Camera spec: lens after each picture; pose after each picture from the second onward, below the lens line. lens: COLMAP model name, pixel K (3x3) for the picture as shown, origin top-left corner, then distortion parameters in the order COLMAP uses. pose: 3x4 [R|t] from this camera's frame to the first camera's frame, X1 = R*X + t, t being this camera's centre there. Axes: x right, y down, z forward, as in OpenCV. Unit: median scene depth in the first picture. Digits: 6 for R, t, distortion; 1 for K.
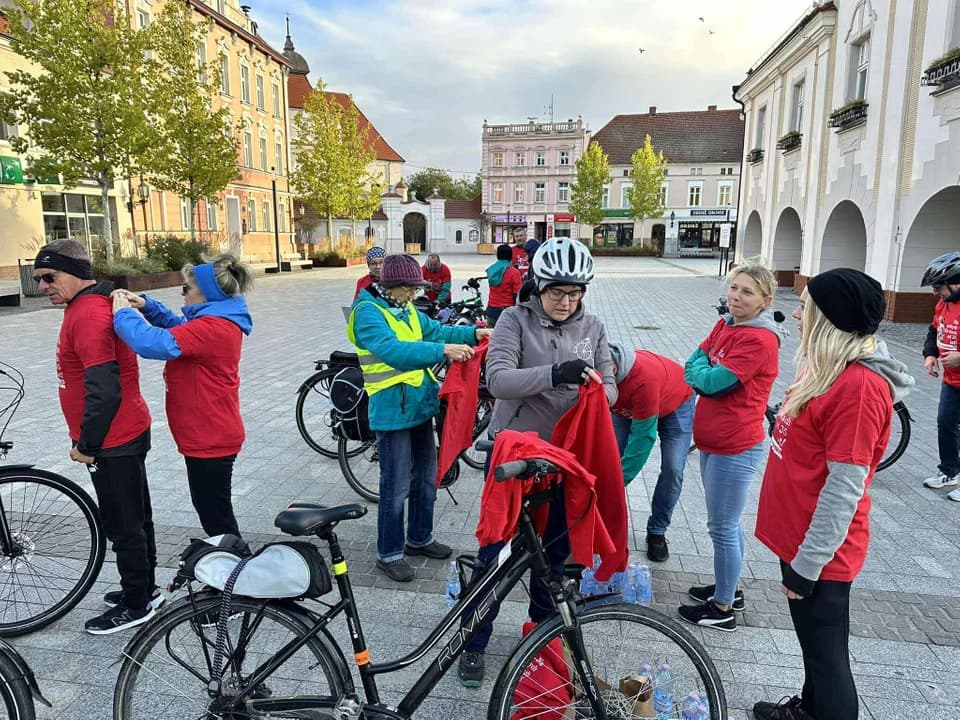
lens RADIAL K [[710.6, 0, 480.0], [0, 710.6, 360.0], [0, 0, 1]] dist [0.020571, -0.002503]
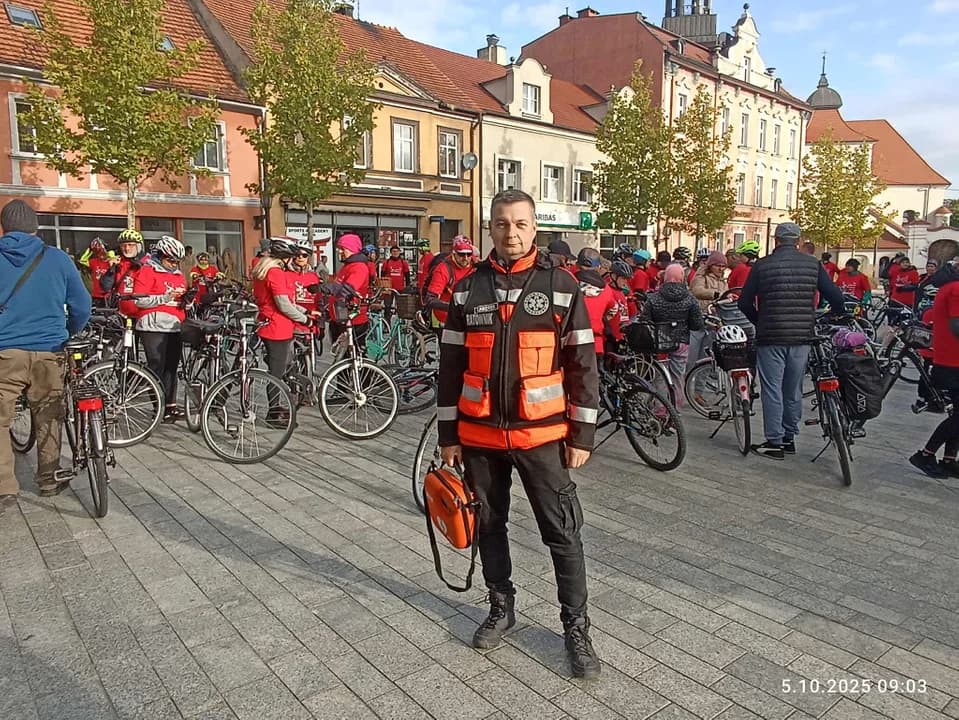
lens RADIAL K [[698.6, 0, 482.6], [0, 698.6, 361.5], [0, 0, 1]] dist [-0.001011, -0.001218]
pose [[0.764900, 0.082276, -0.638873, 0.120372], [-0.107259, 0.994231, -0.000378, 0.044123], [0.635156, 0.068814, 0.769312, -0.208543]]
